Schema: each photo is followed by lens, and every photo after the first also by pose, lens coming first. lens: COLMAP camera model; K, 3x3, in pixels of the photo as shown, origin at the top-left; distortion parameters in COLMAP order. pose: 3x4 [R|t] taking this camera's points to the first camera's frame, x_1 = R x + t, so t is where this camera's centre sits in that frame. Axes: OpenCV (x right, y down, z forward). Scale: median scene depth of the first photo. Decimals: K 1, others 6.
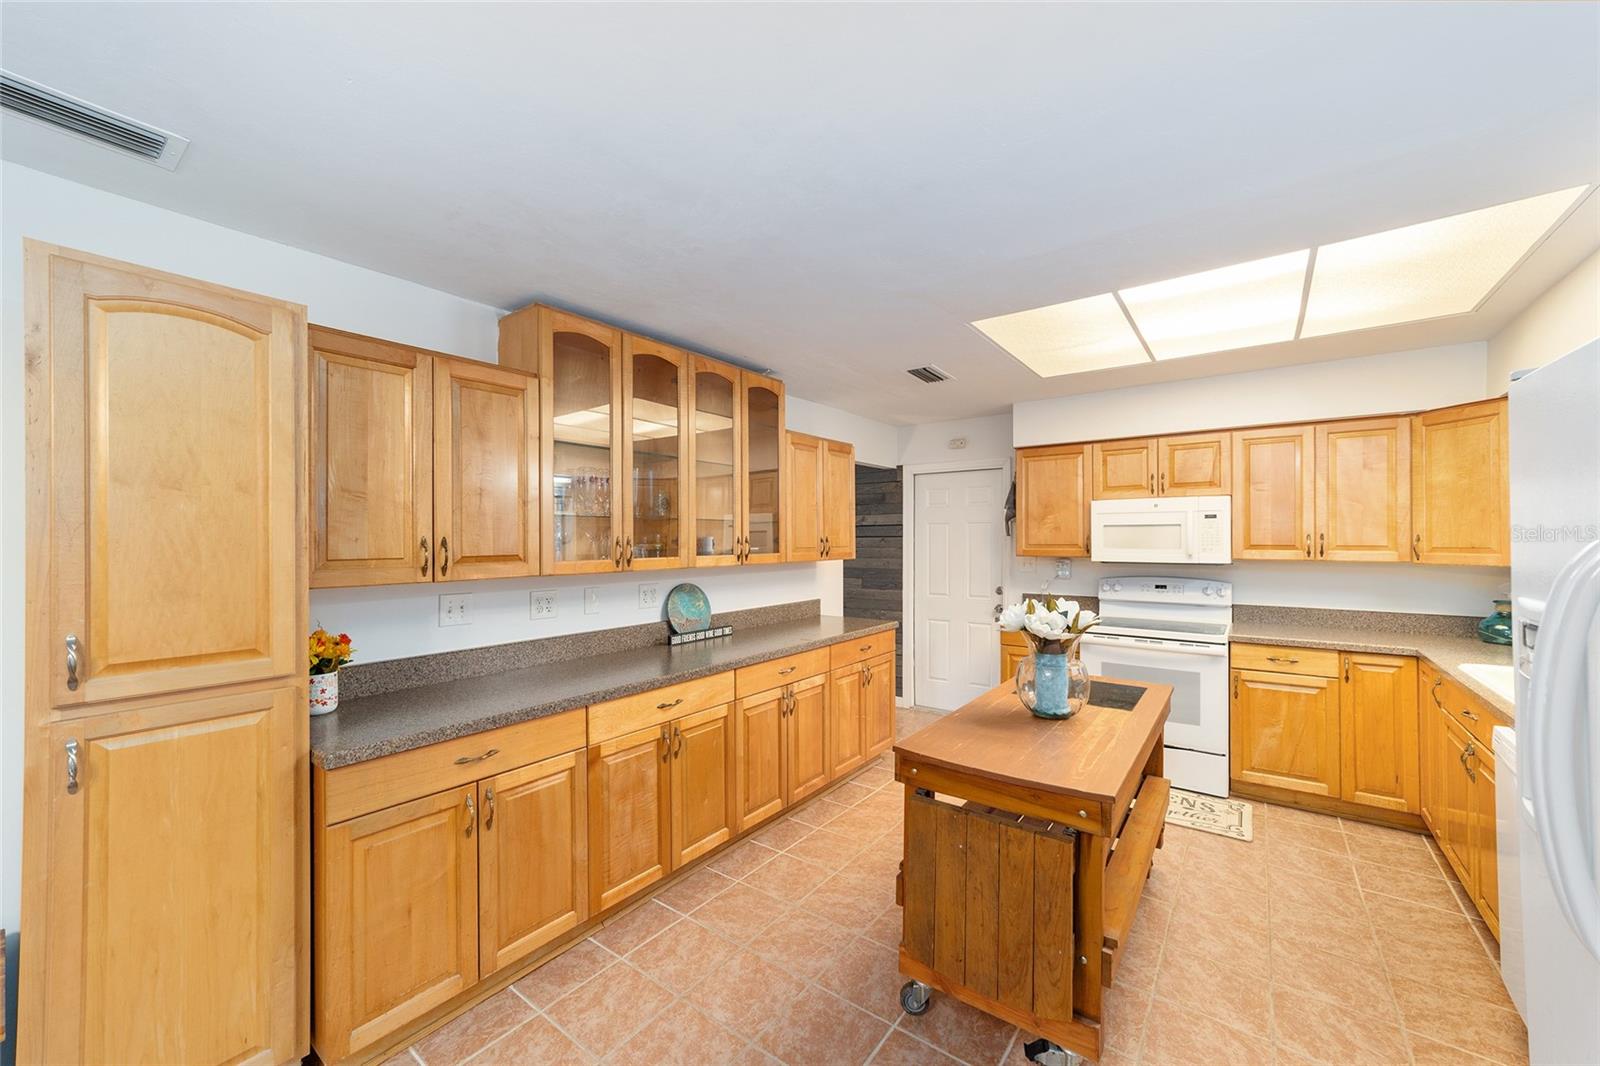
lens RADIAL K [[611.8, 0, 792.1], [0, 611.8, 534.8], [0, 0, 1]] dist [-0.013876, 0.005801]
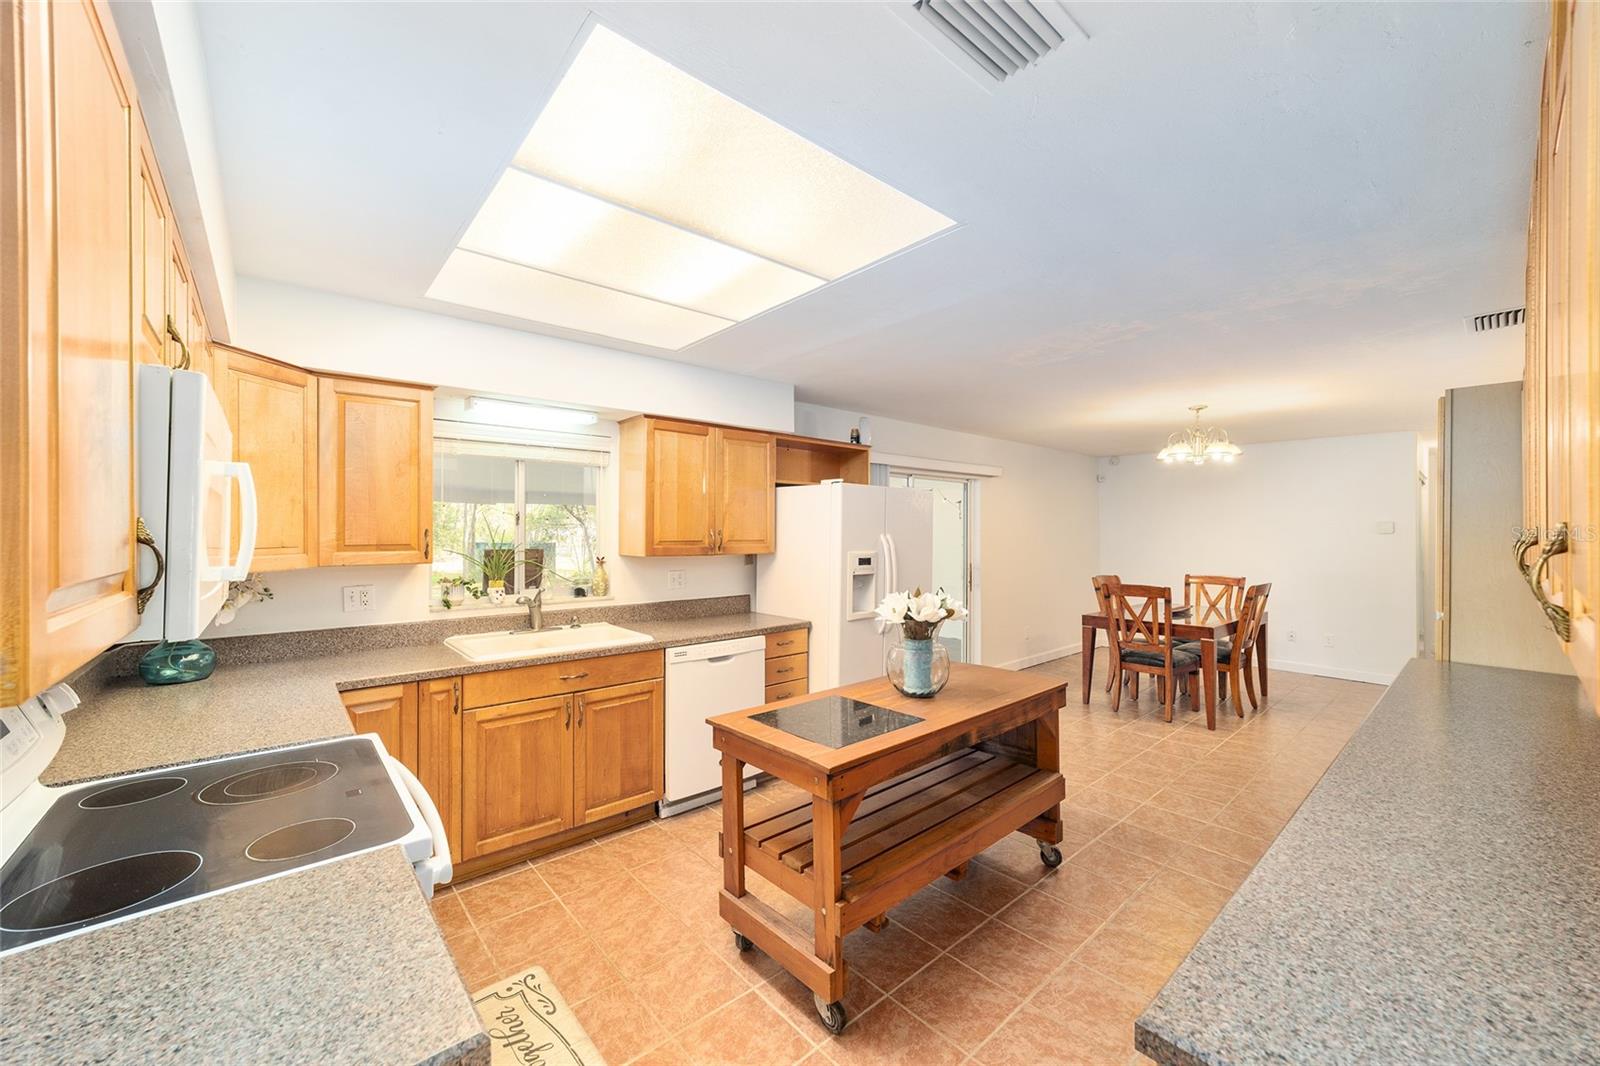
lens RADIAL K [[611.8, 0, 790.0], [0, 611.8, 532.0], [0, 0, 1]] dist [-0.013876, 0.005801]
pose [[-0.976590, 0.001318, 0.215107, 0.297819], [0.000316, 0.999989, -0.004691, 0.004519], [-0.215111, -0.004513, -0.976579, 1.524457]]
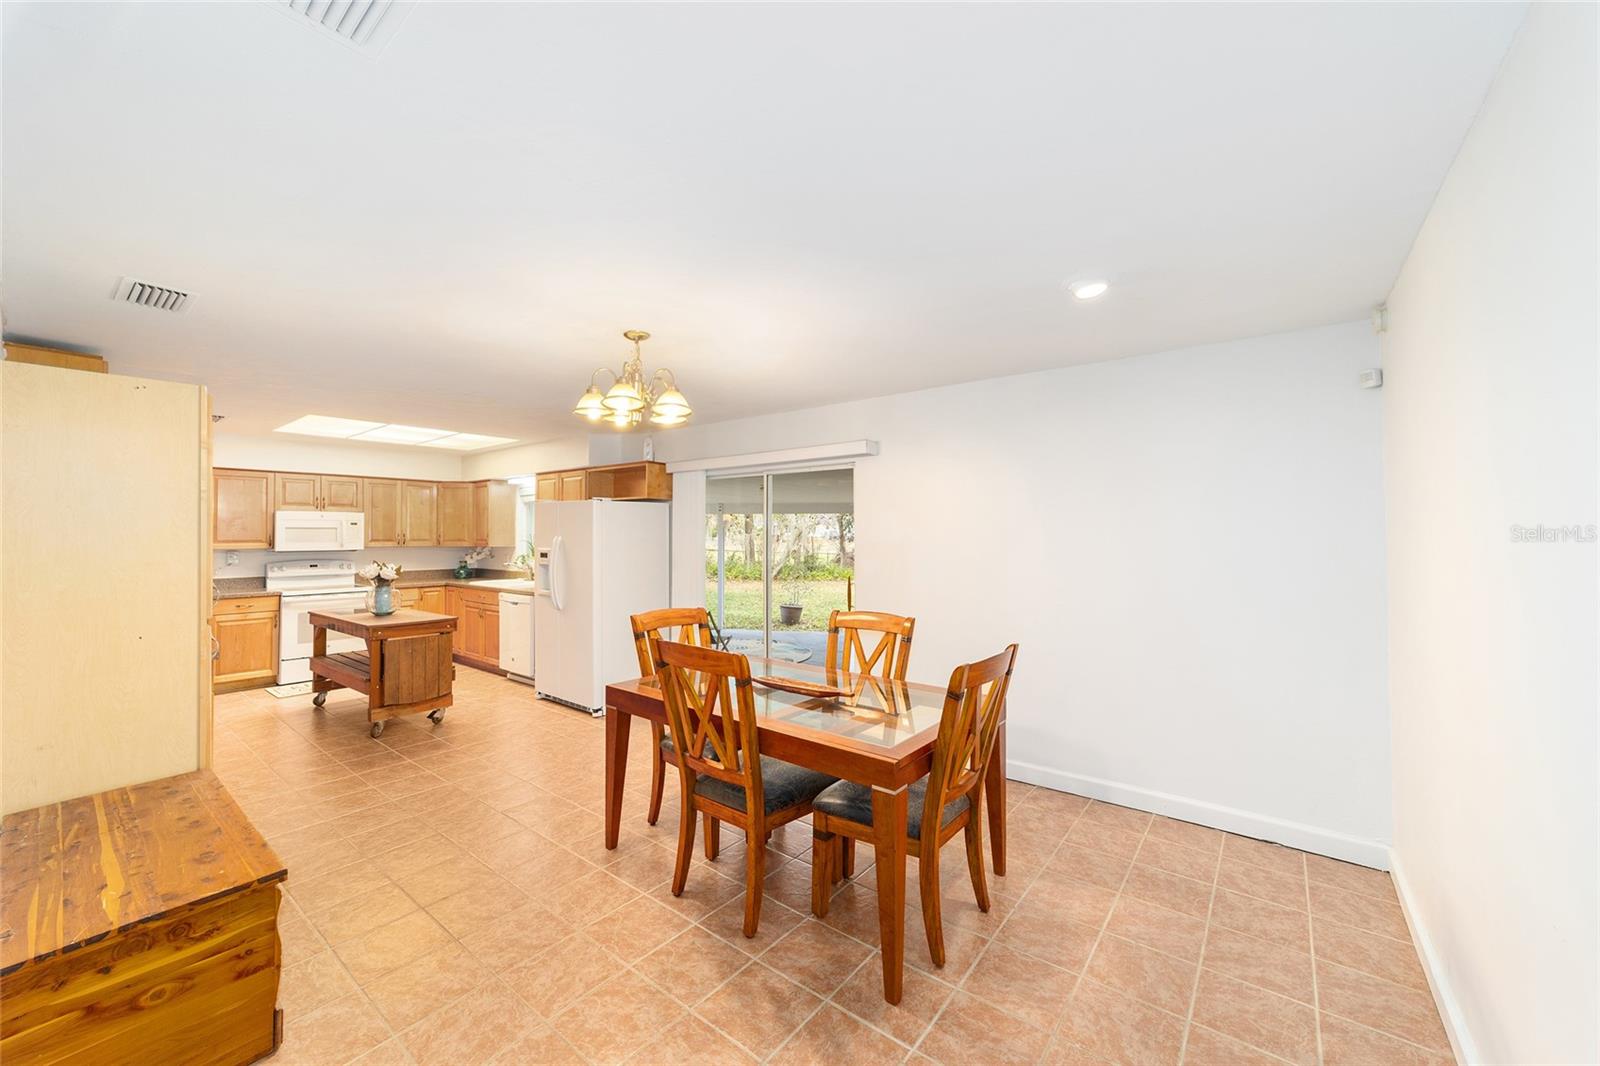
lens RADIAL K [[611.8, 0, 788.9], [0, 611.8, 532.9], [0, 0, 1]] dist [-0.013876, 0.005801]
pose [[0.021702, 0.007807, 0.999734, -1.274210], [-0.007432, 0.999943, -0.007647, 0.001153], [-0.999737, -0.007264, 0.021759, -0.384723]]
